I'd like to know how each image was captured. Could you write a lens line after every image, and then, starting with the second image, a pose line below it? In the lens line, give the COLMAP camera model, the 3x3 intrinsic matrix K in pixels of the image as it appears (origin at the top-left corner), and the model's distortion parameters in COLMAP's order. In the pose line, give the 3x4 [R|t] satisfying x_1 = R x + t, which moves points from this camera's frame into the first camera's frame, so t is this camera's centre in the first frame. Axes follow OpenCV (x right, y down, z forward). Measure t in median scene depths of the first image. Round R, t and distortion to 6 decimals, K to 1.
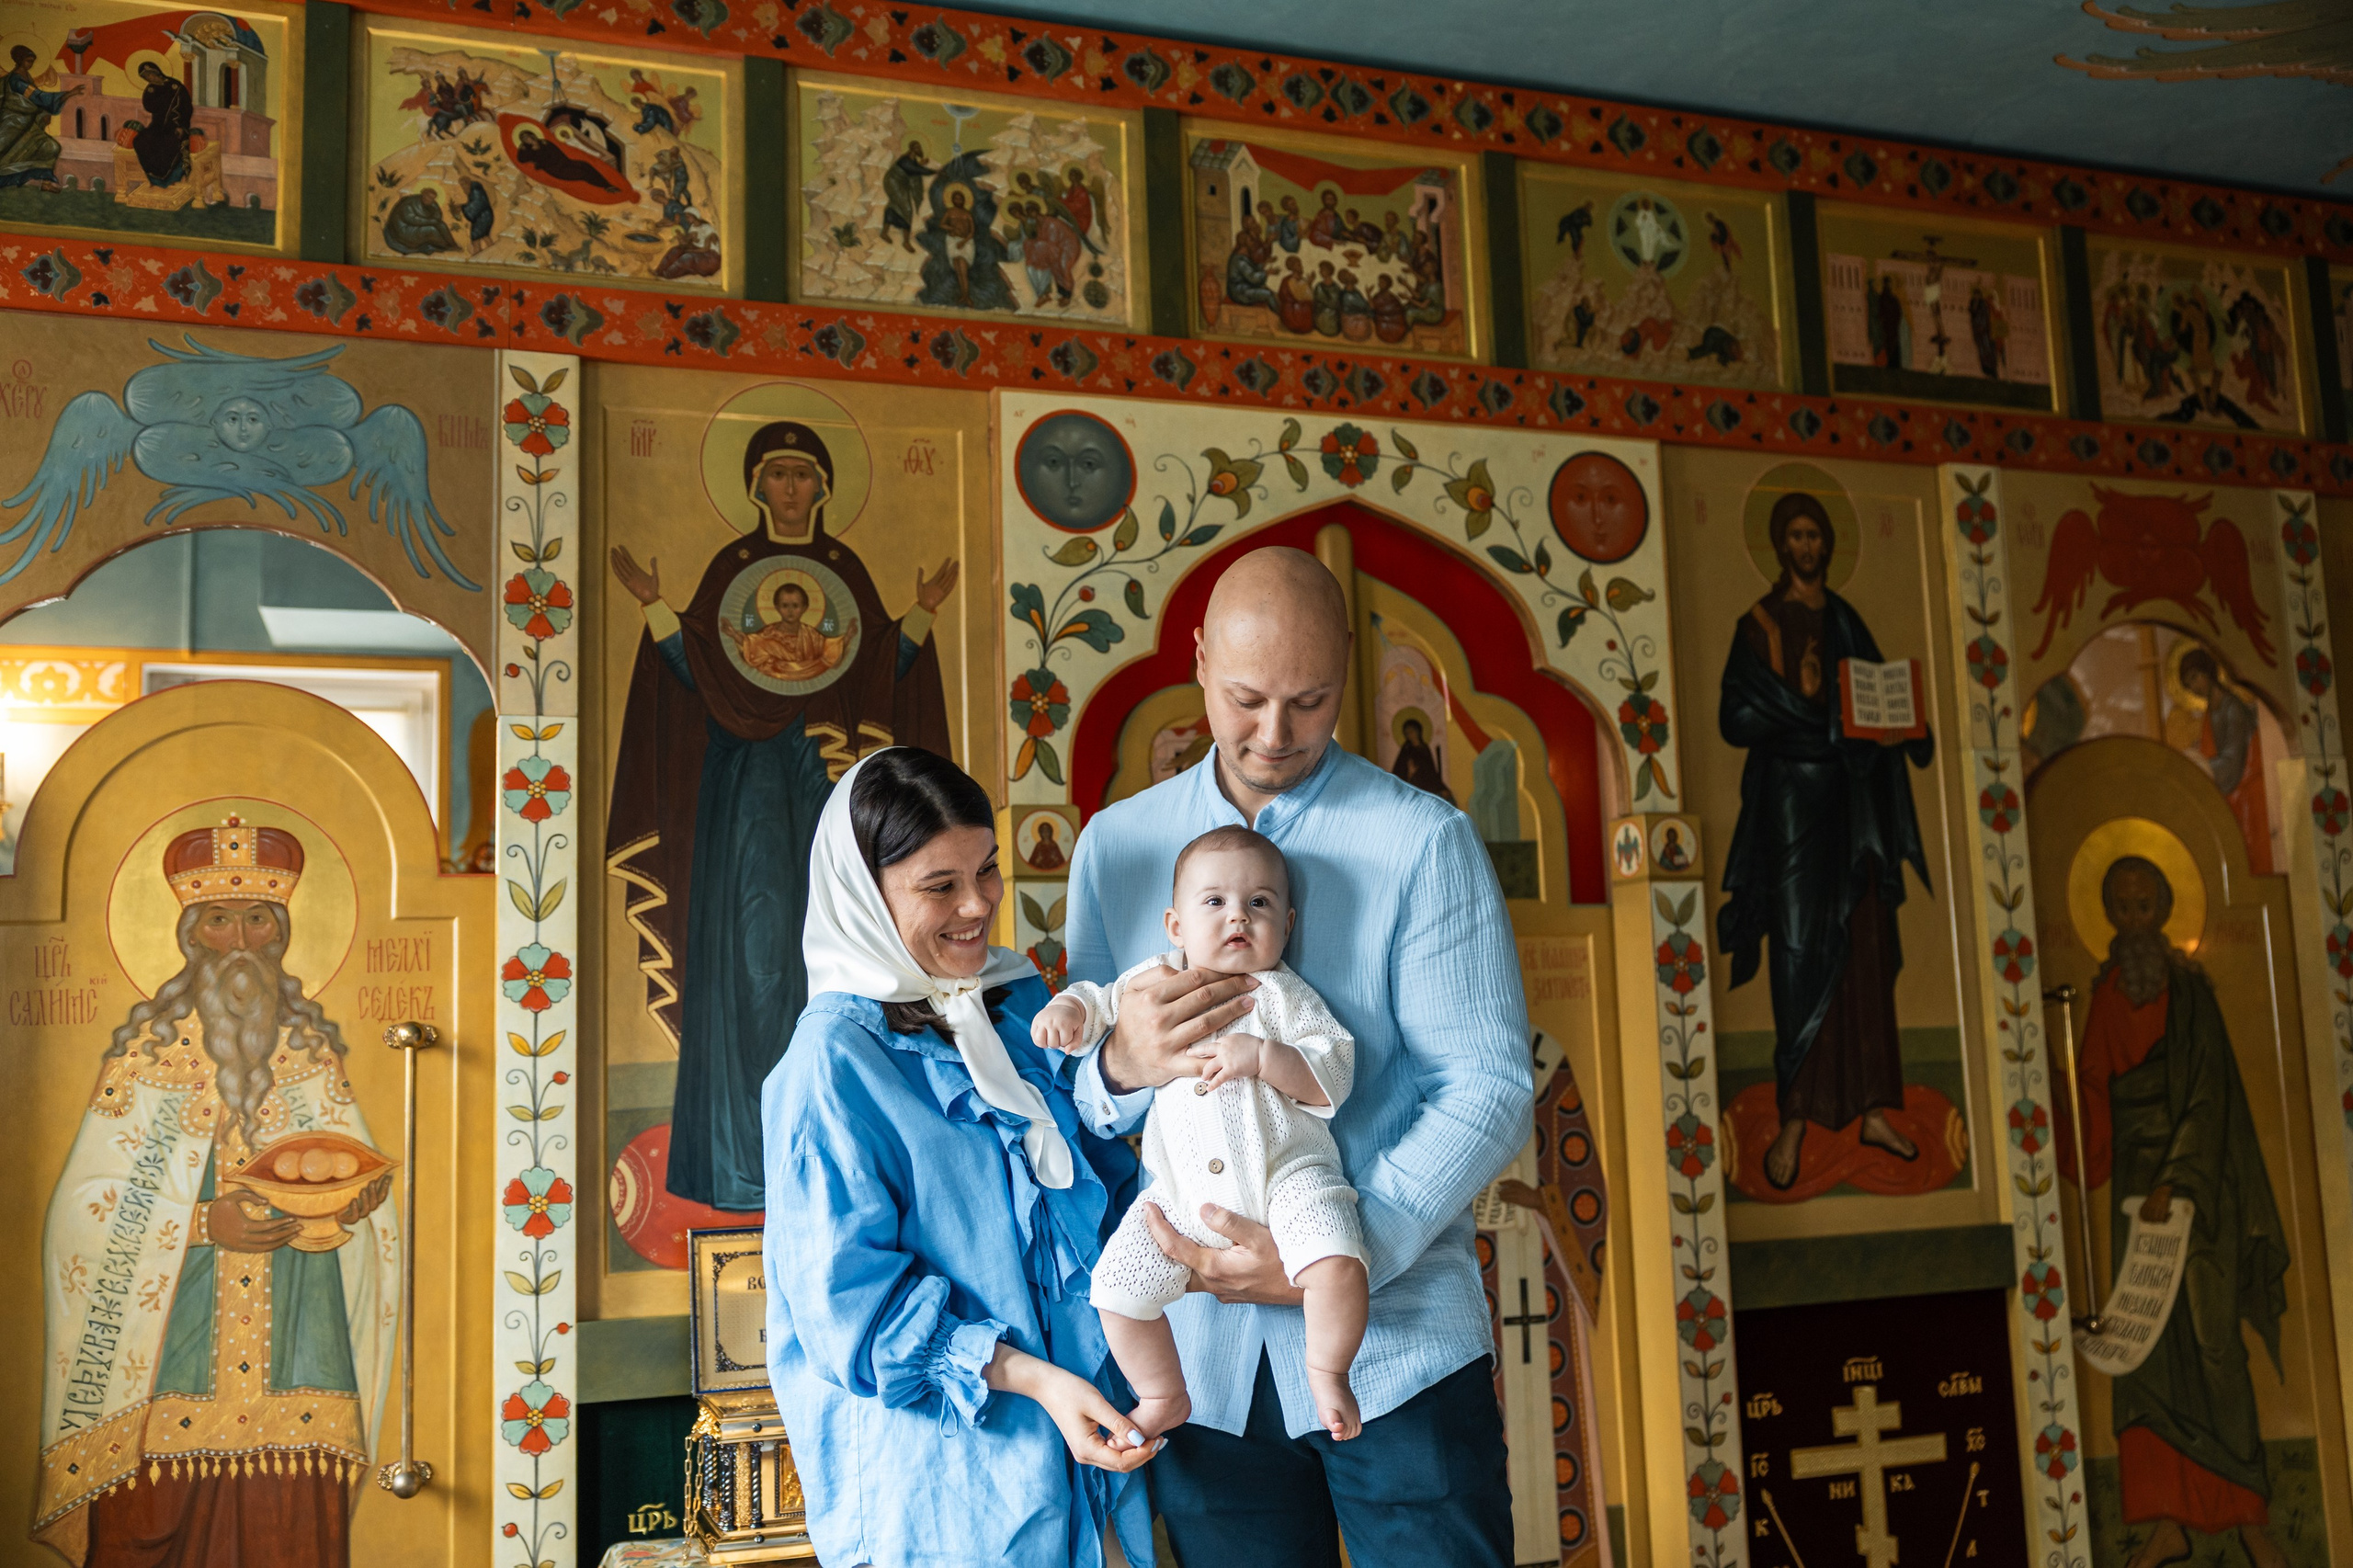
lens RADIAL K [[2200.3, 0, 1185.5], [0, 2200.3, 787.0], [0, 0, 1]] dist [-0.009523, 0.035966]
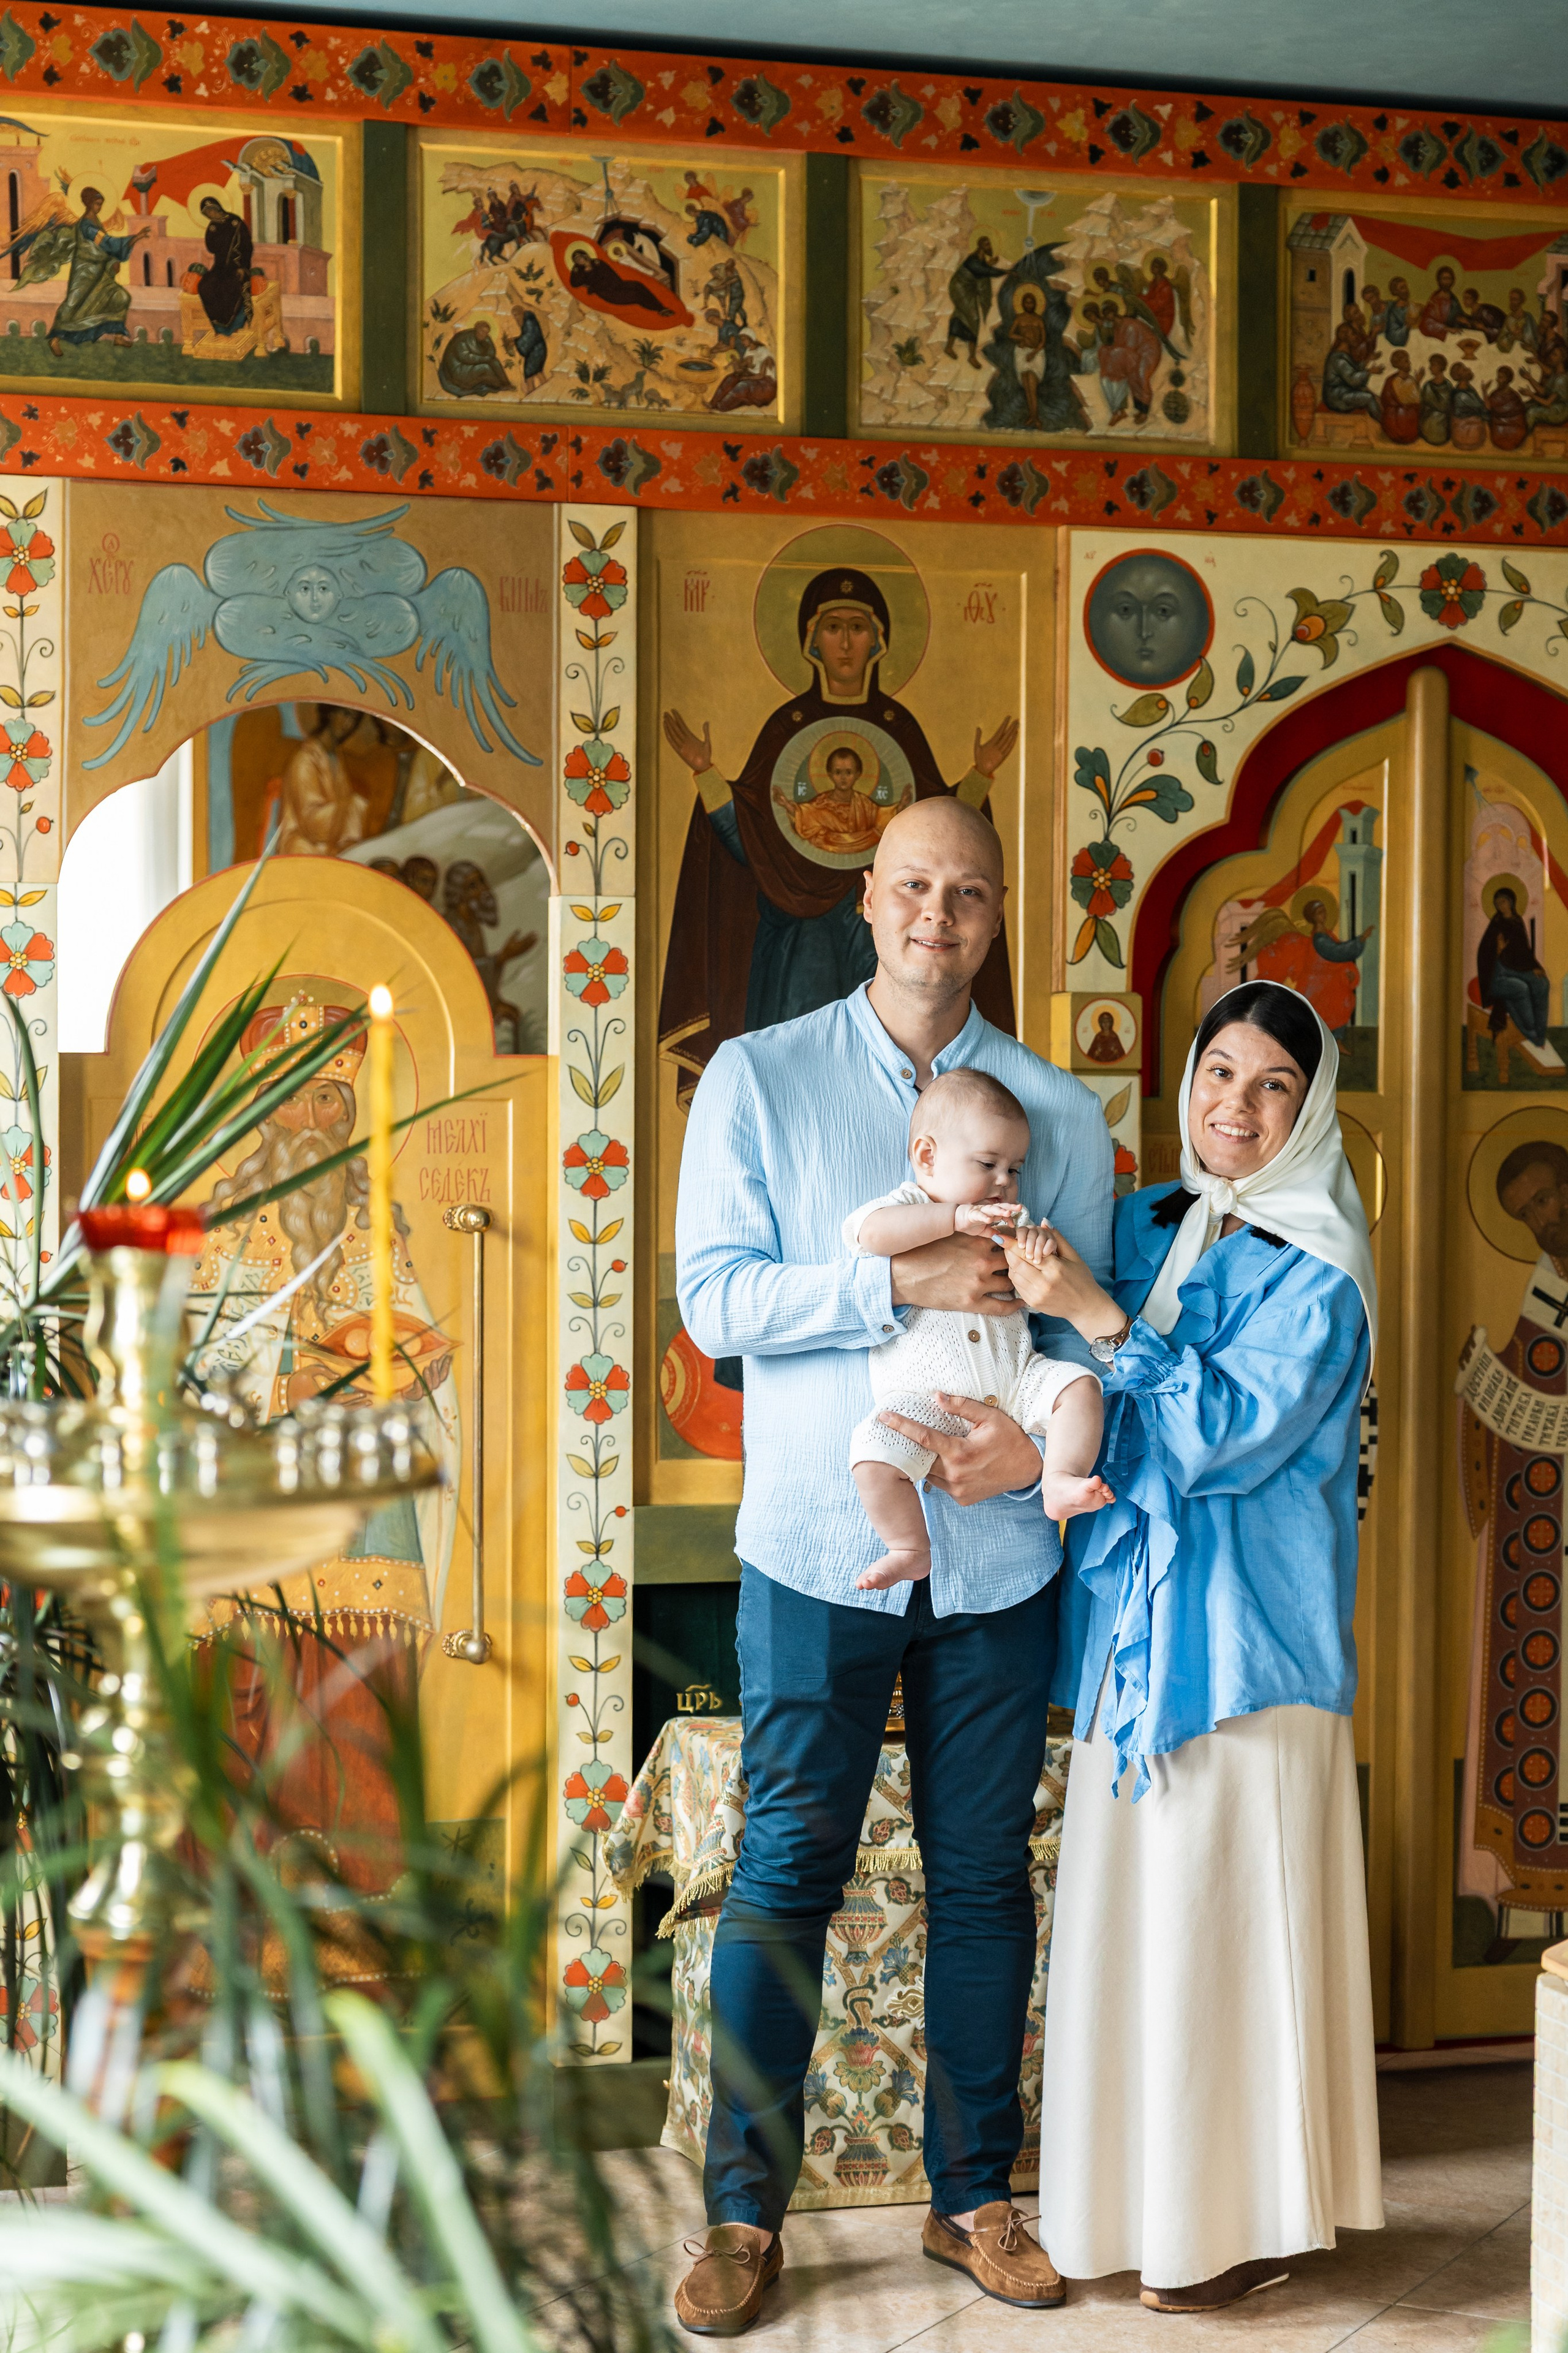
lens RADIAL K [[4061.5, 0, 743.2], [0, 4061.5, 1284.7], [0, 0, 1]] dist [0.019631, 0.015778]
pose [[0.996670, 0.041006, -0.070477, -0.085749], [-0.028095, 0.984117, 0.175281, -0.159858], [0.076545, -0.172718, 0.981993, -0.699951]]
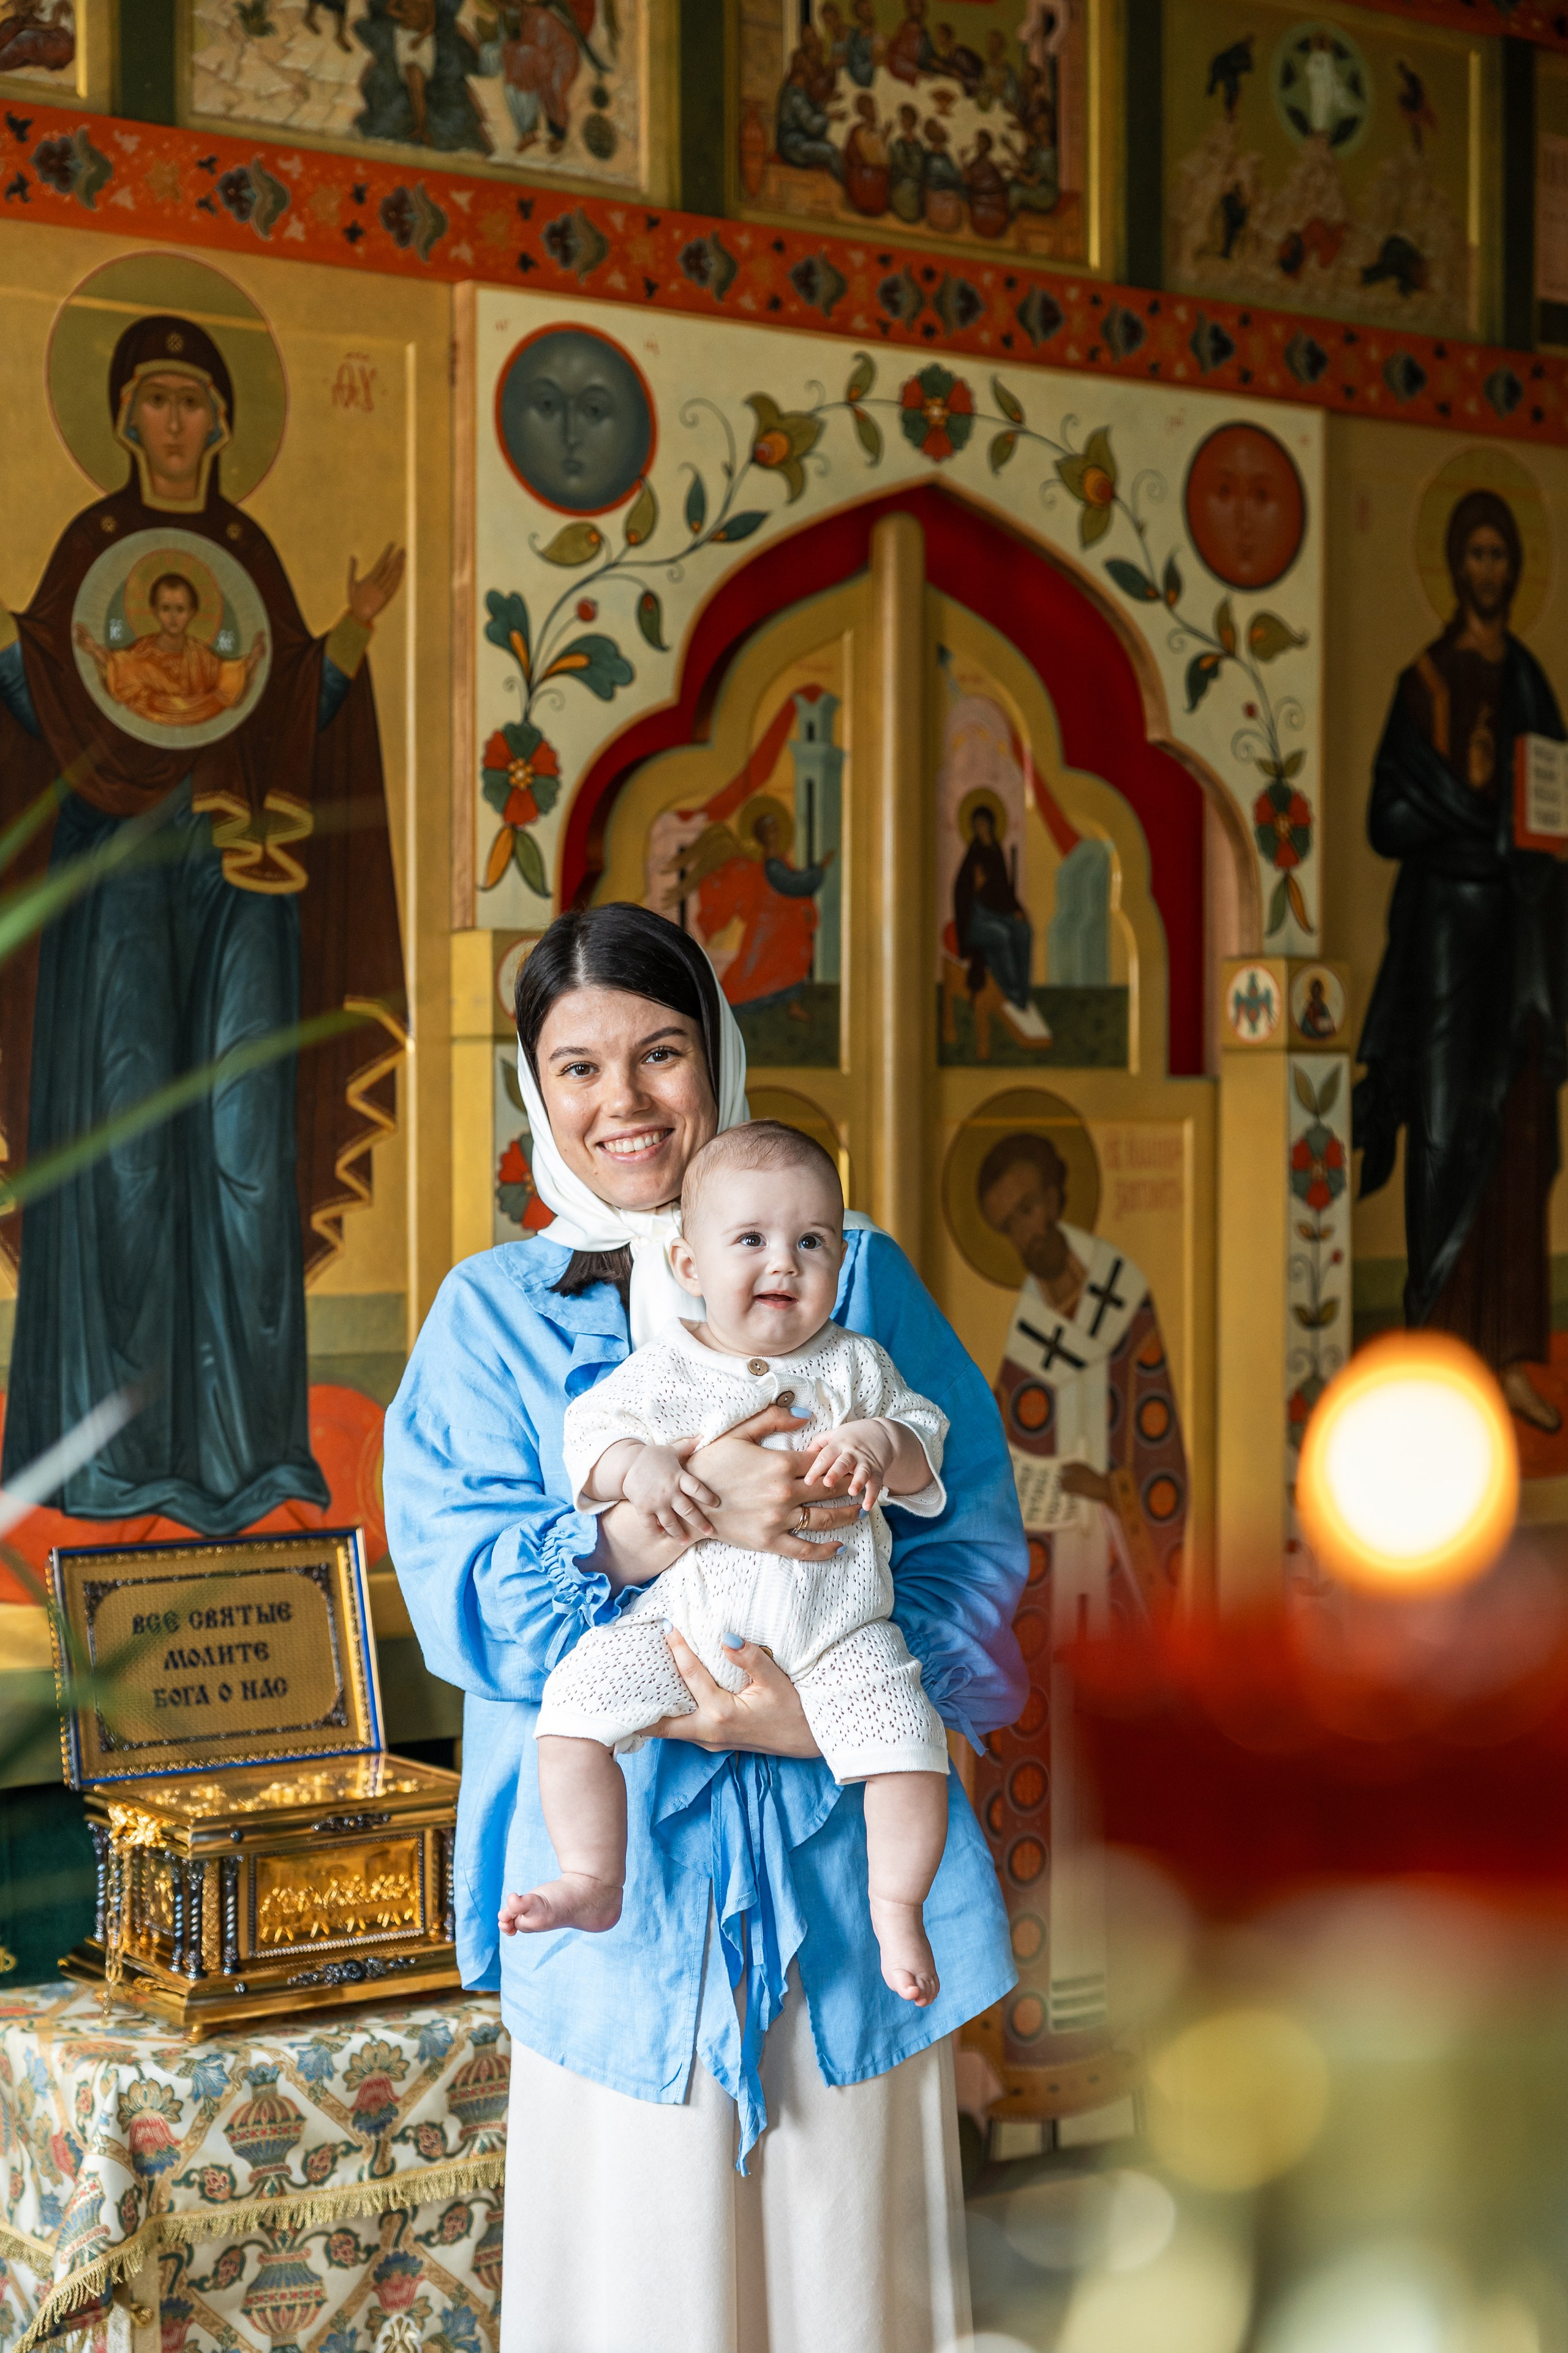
lens RADIAL K [[3759.0, 0, 796.1], [0, 3759.0, 1203.5], [0, 0, 1]] dist [0.032134, -0.029683]
pose [[0.963488, 0.027741, 0.266311, -0.277170], [-0.067719, 0.987528, 0.142134, -0.074672], [-0.259046, -0.154978, 0.953350, -0.134667]]
